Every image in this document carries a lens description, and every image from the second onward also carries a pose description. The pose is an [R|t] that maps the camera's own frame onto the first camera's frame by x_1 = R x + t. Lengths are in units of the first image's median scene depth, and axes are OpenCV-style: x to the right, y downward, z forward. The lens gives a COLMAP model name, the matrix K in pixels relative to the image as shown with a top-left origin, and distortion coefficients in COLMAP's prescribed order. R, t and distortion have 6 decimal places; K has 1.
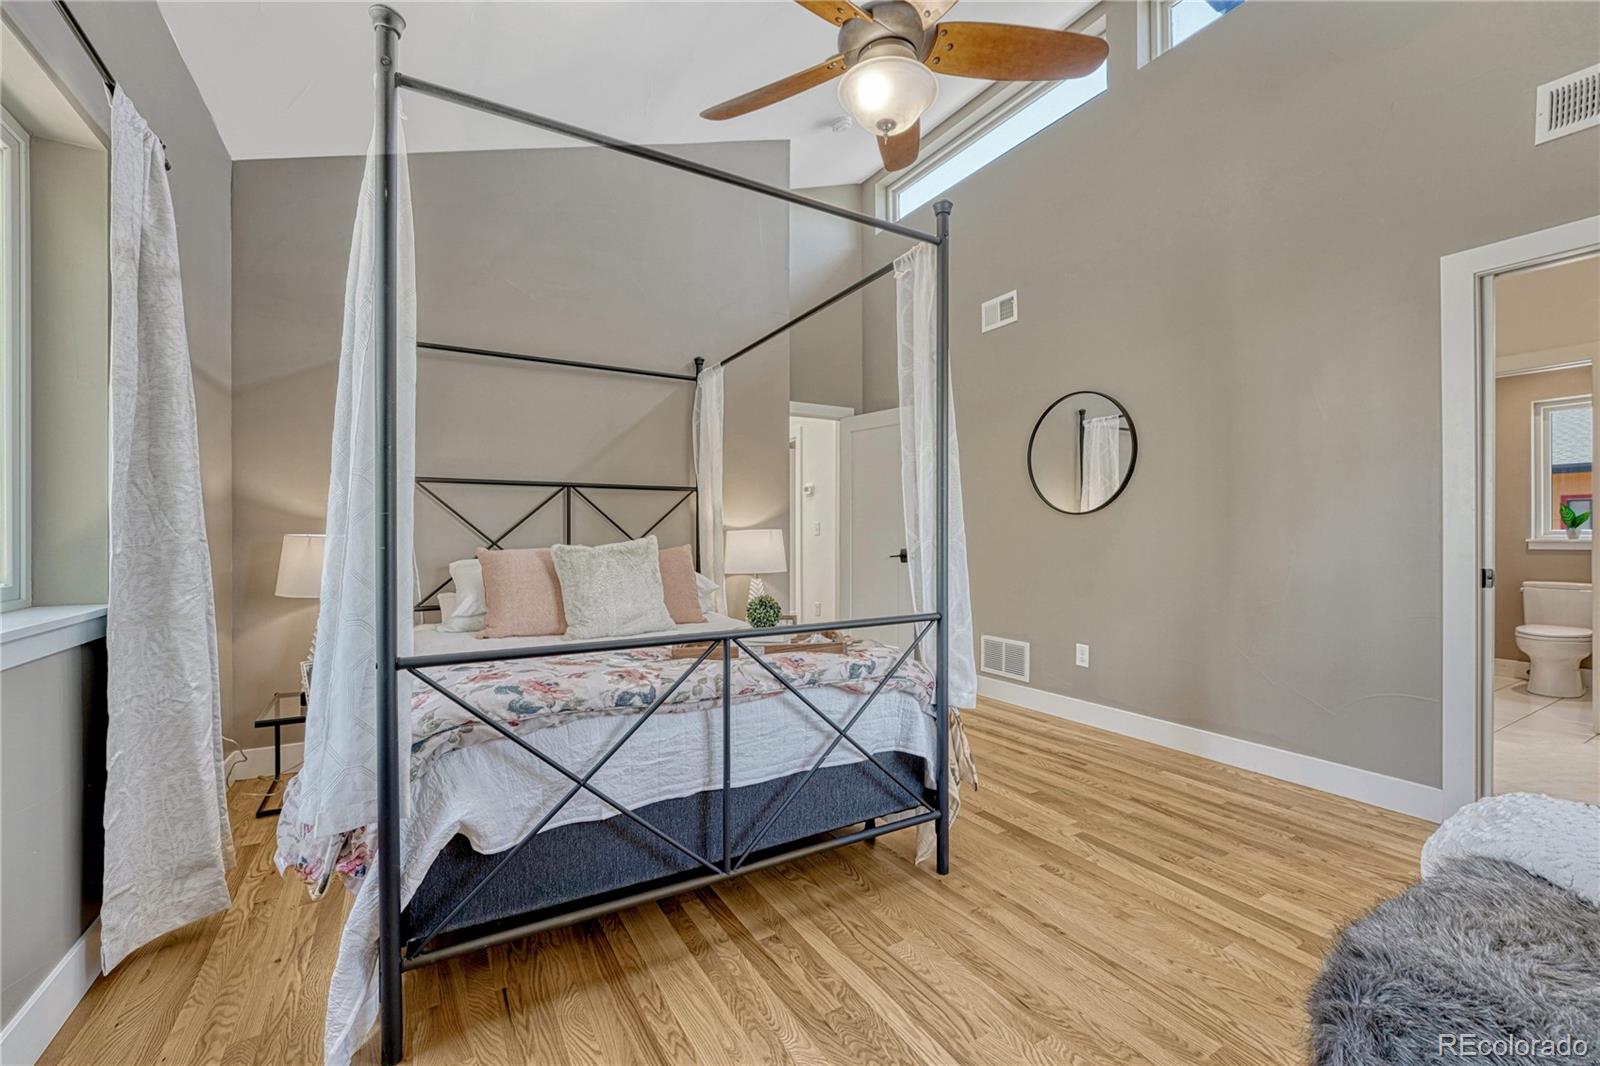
lens RADIAL K [[661.5, 0, 793.3], [0, 661.5, 535.8], [0, 0, 1]] dist [-0.016274, 0.003728]
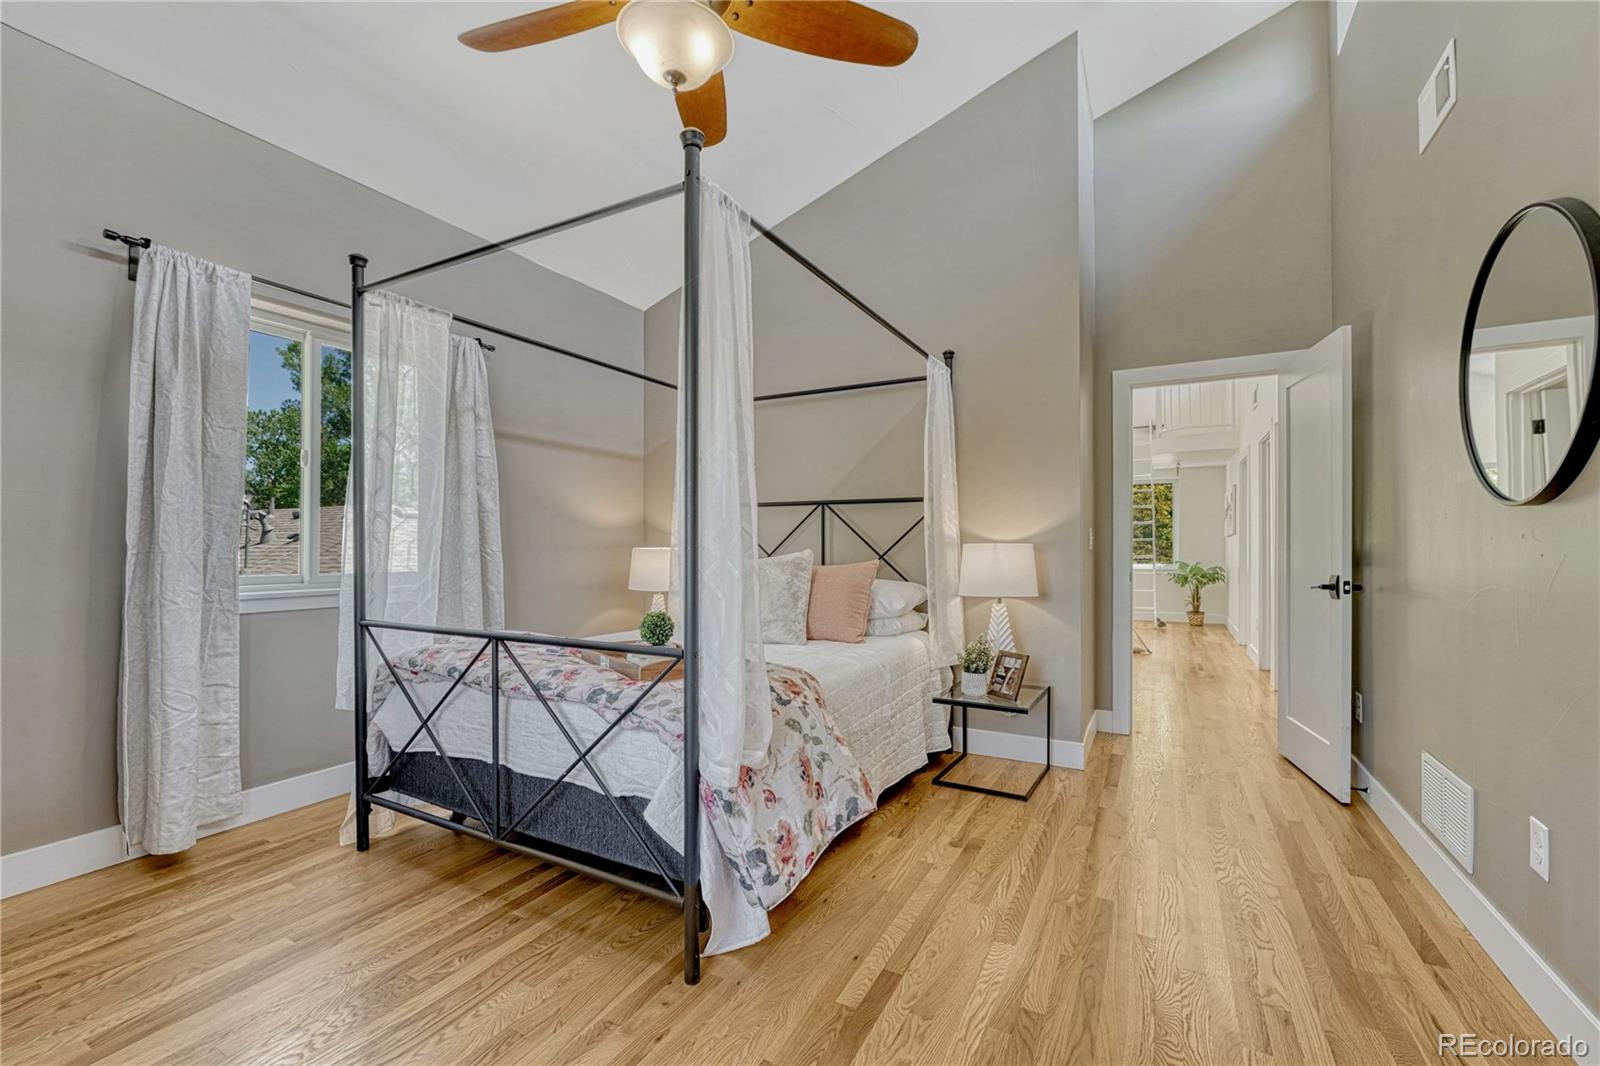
lens RADIAL K [[661.5, 0, 800.7], [0, 661.5, 540.2], [0, 0, 1]] dist [-0.016274, 0.003728]
pose [[0.516432, -0.008596, -0.856285, 1.047652], [-0.001526, 0.999939, -0.010958, -0.006724], [0.856327, 0.006966, 0.516387, 0.760451]]
